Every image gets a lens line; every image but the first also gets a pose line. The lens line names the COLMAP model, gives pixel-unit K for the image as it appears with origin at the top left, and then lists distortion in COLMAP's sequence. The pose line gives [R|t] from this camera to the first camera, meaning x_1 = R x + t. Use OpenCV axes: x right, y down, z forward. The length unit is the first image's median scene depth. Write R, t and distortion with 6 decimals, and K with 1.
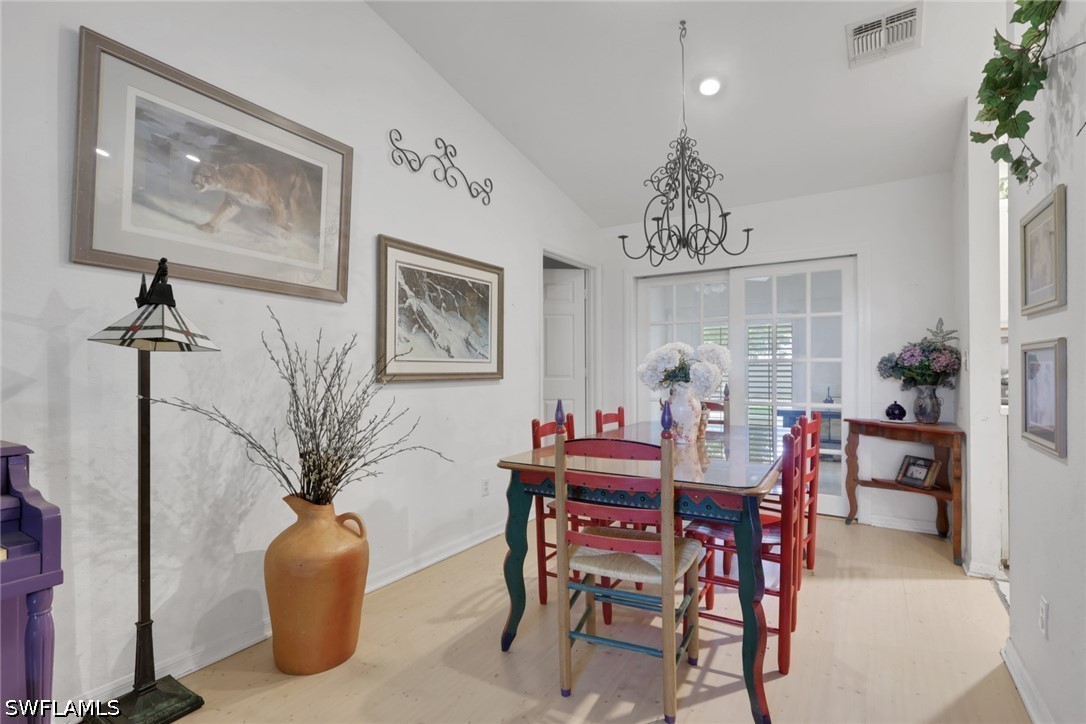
lens RADIAL K [[518.0, 0, 551.3], [0, 518.0, 370.8], [0, 0, 1]] dist [0.004307, 0.000905]
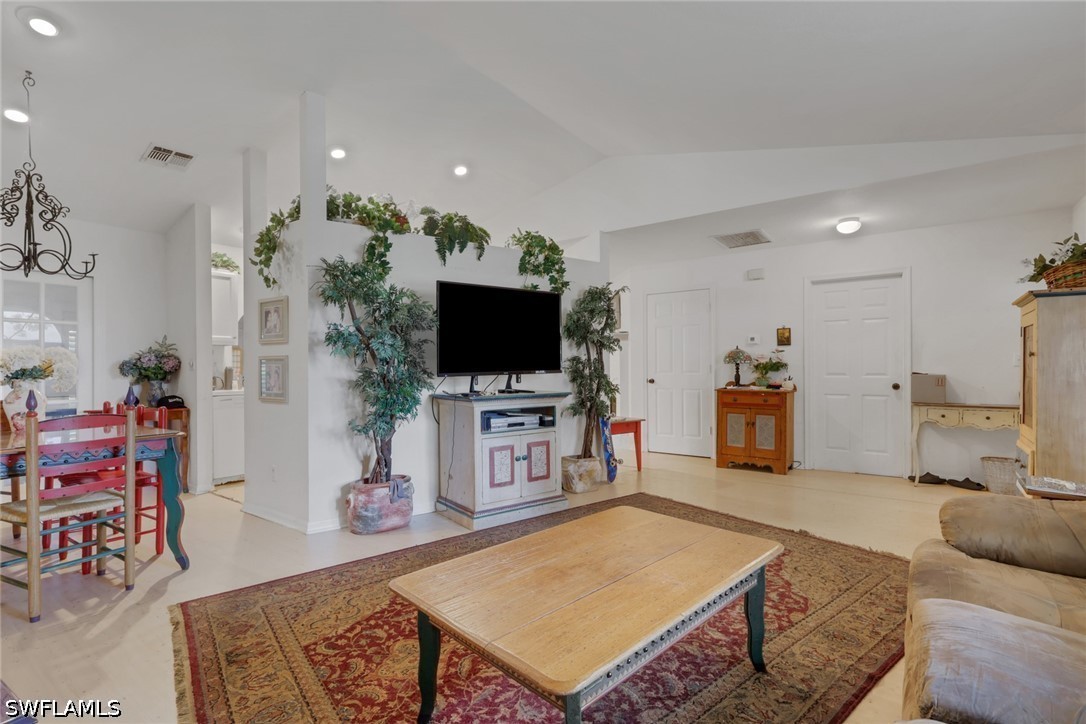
lens RADIAL K [[518.0, 0, 551.3], [0, 518.0, 370.8], [0, 0, 1]] dist [0.004307, 0.000905]
pose [[0.061732, 0.003551, 0.998086, -0.876439], [0.001987, 0.999991, -0.003681, 0.011332], [-0.998091, 0.002210, 0.061724, -0.261369]]
